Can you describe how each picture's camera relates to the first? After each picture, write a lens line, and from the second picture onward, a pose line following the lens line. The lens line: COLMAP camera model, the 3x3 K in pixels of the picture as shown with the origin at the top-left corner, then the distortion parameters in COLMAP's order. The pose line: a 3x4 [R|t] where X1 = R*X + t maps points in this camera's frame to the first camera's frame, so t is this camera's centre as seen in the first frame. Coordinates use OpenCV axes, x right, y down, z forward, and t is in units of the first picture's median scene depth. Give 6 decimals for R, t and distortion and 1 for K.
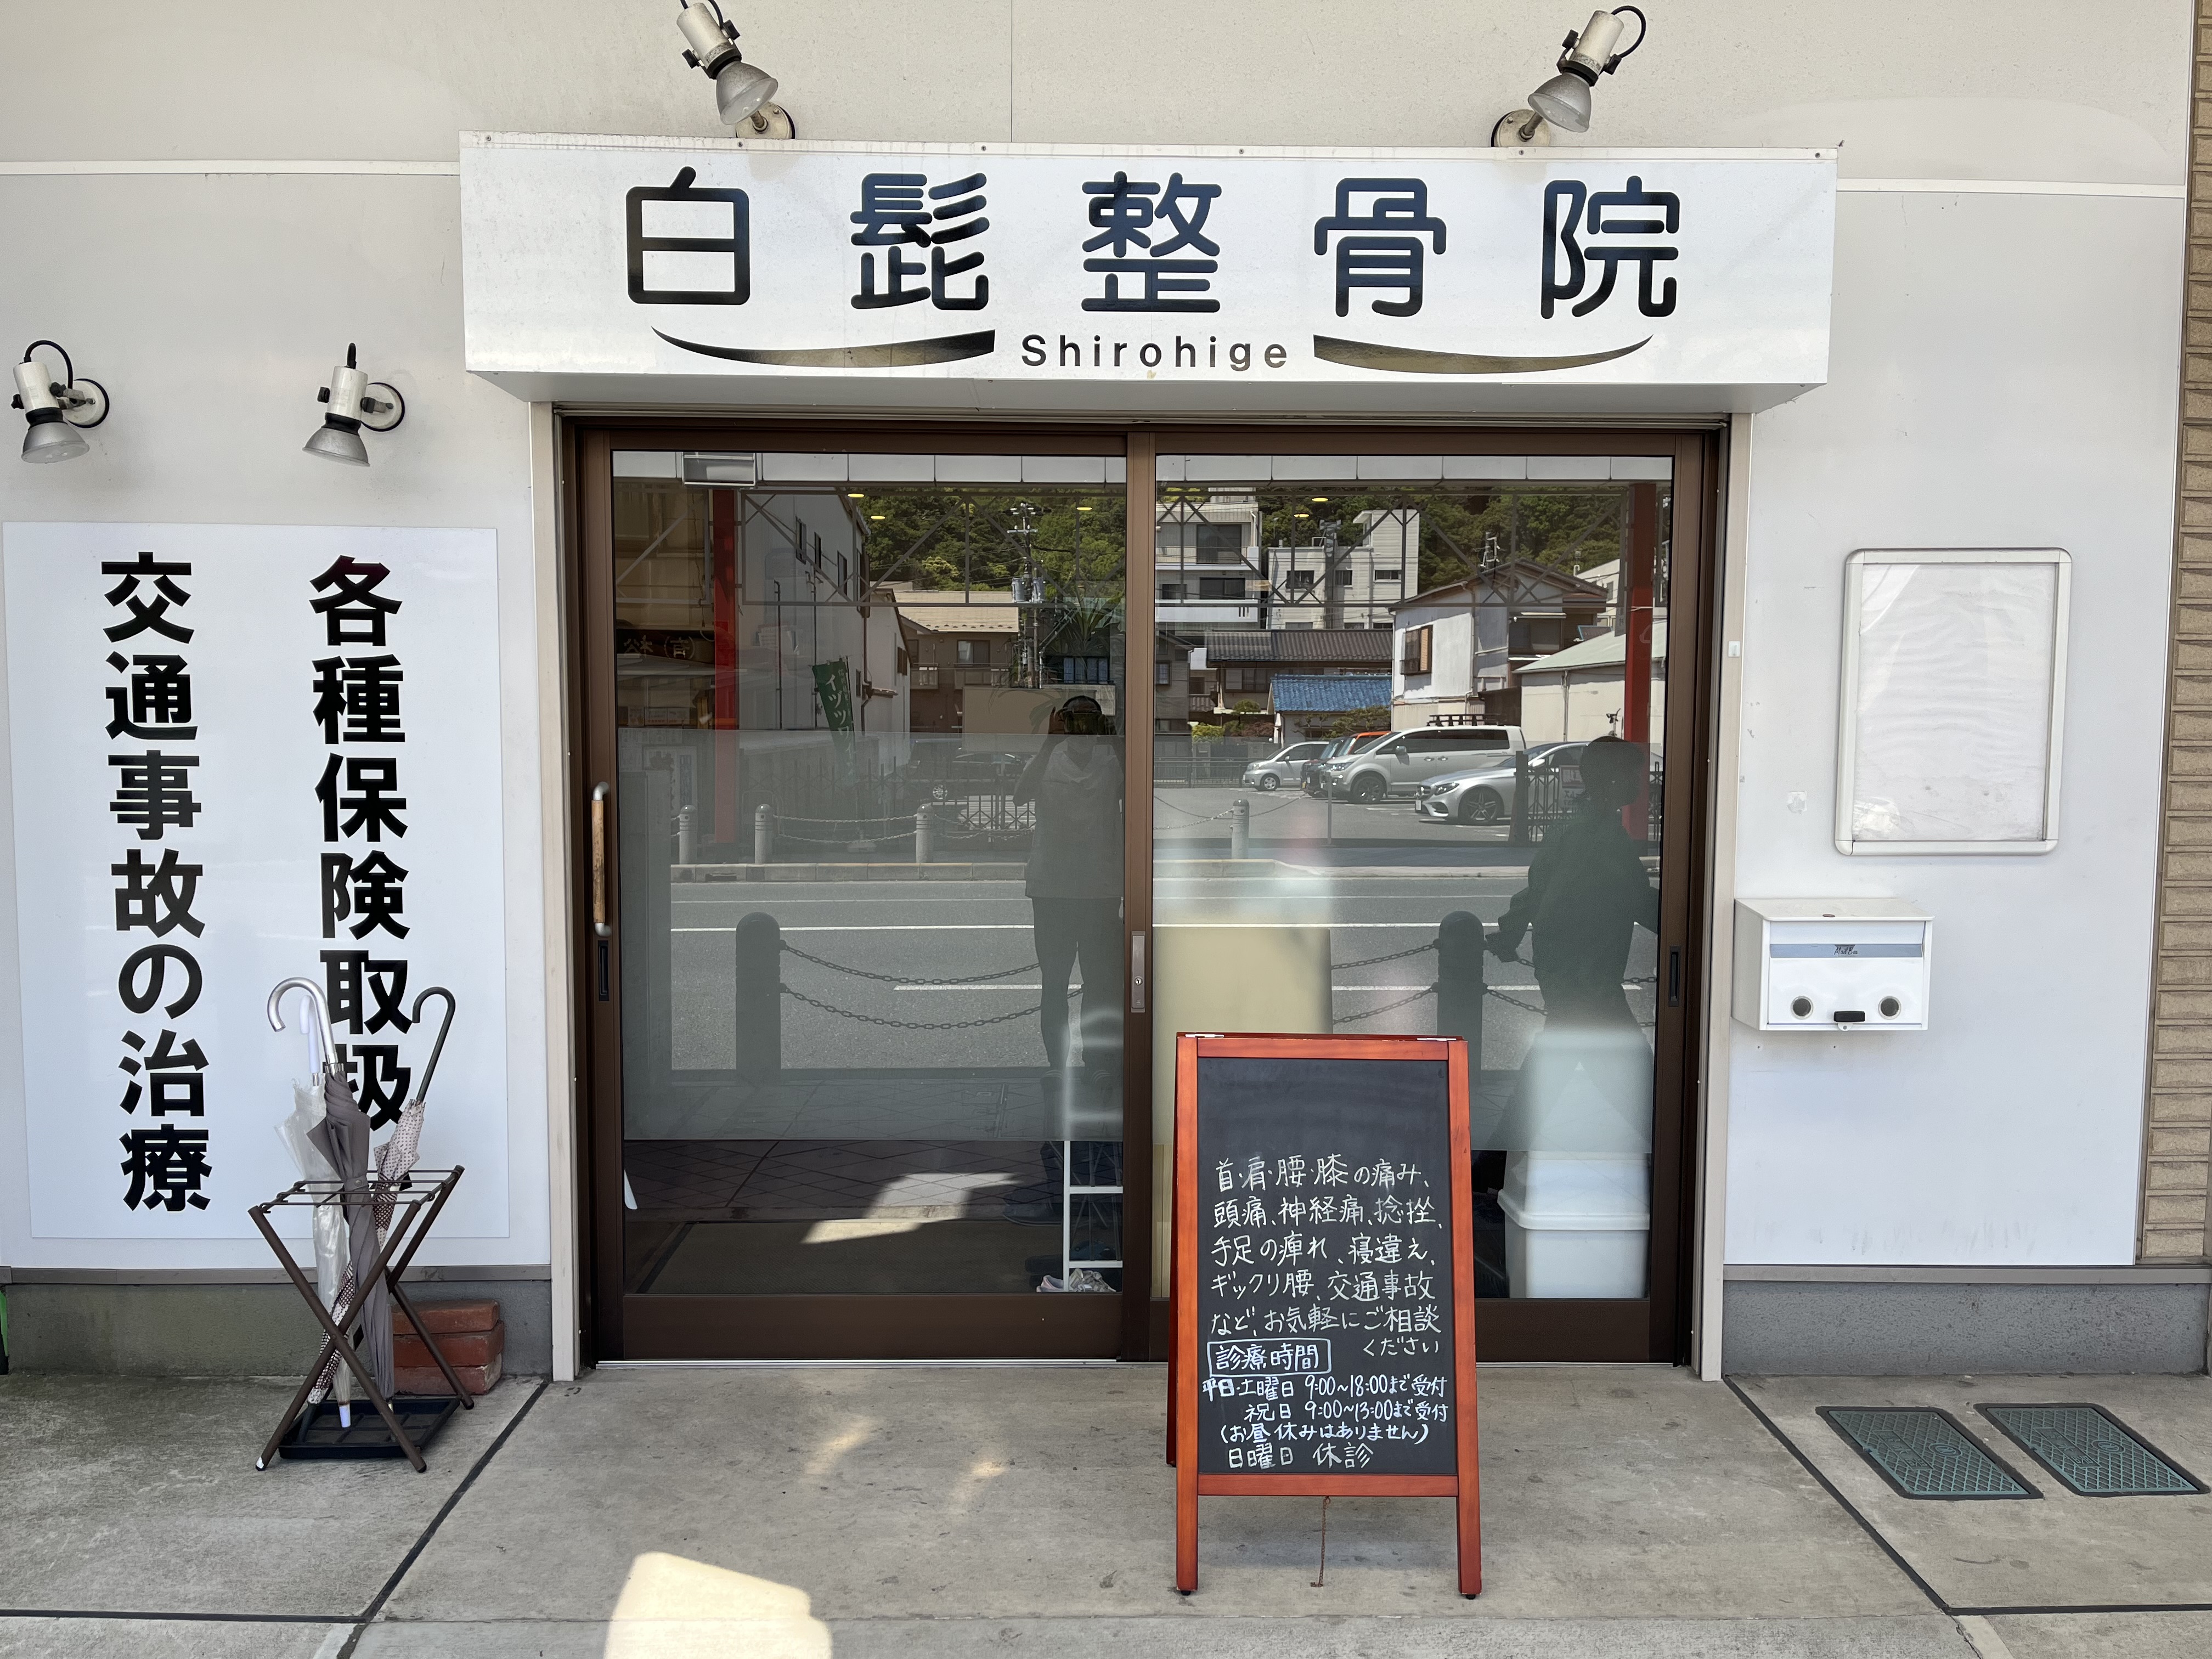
lens RADIAL K [[1722.4, 0, 1106.0], [0, 1722.4, 829.5], [0, 0, 1]] dist [0.029748, -0.001148]
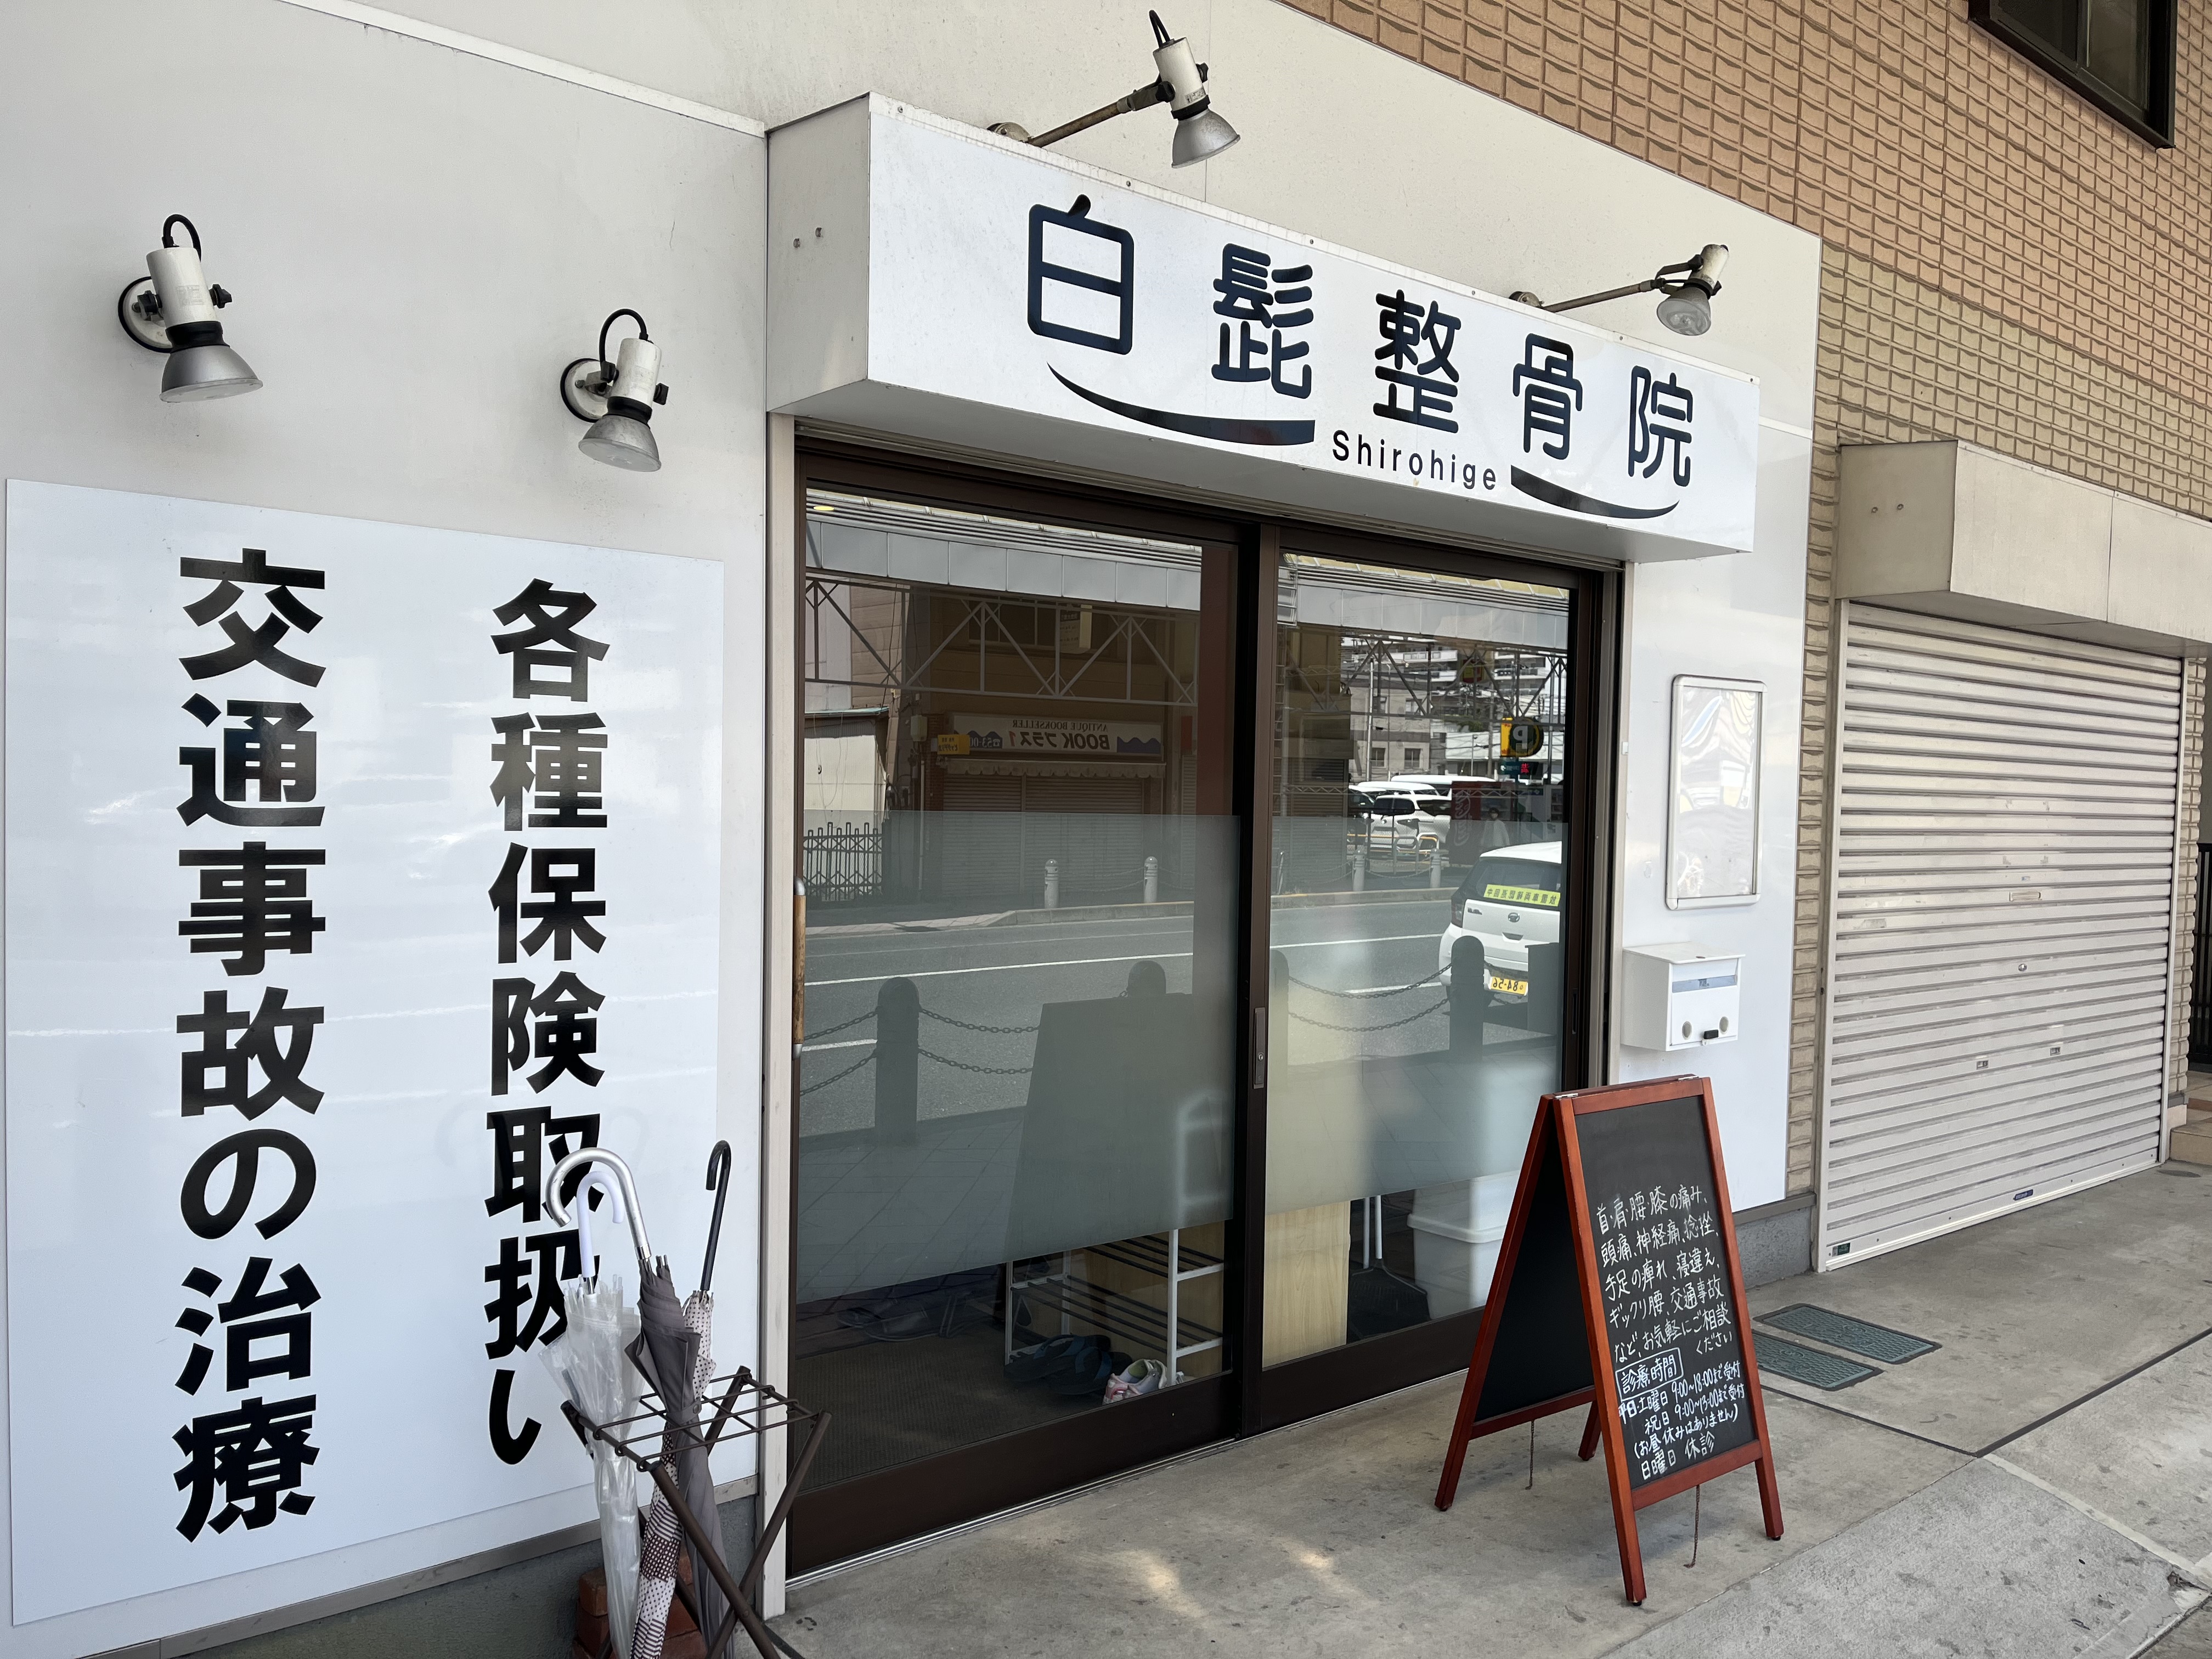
lens RADIAL K [[1726.8, 0, 1106.0], [0, 1726.8, 829.5], [0, 0, 1]] dist [0.024744, -0.005468]
pose [[0.775242, -0.005606, 0.631640, -0.798294], [0.025492, 0.999424, -0.022417, -0.029854], [-0.631150, 0.033480, 0.774938, 0.298561]]
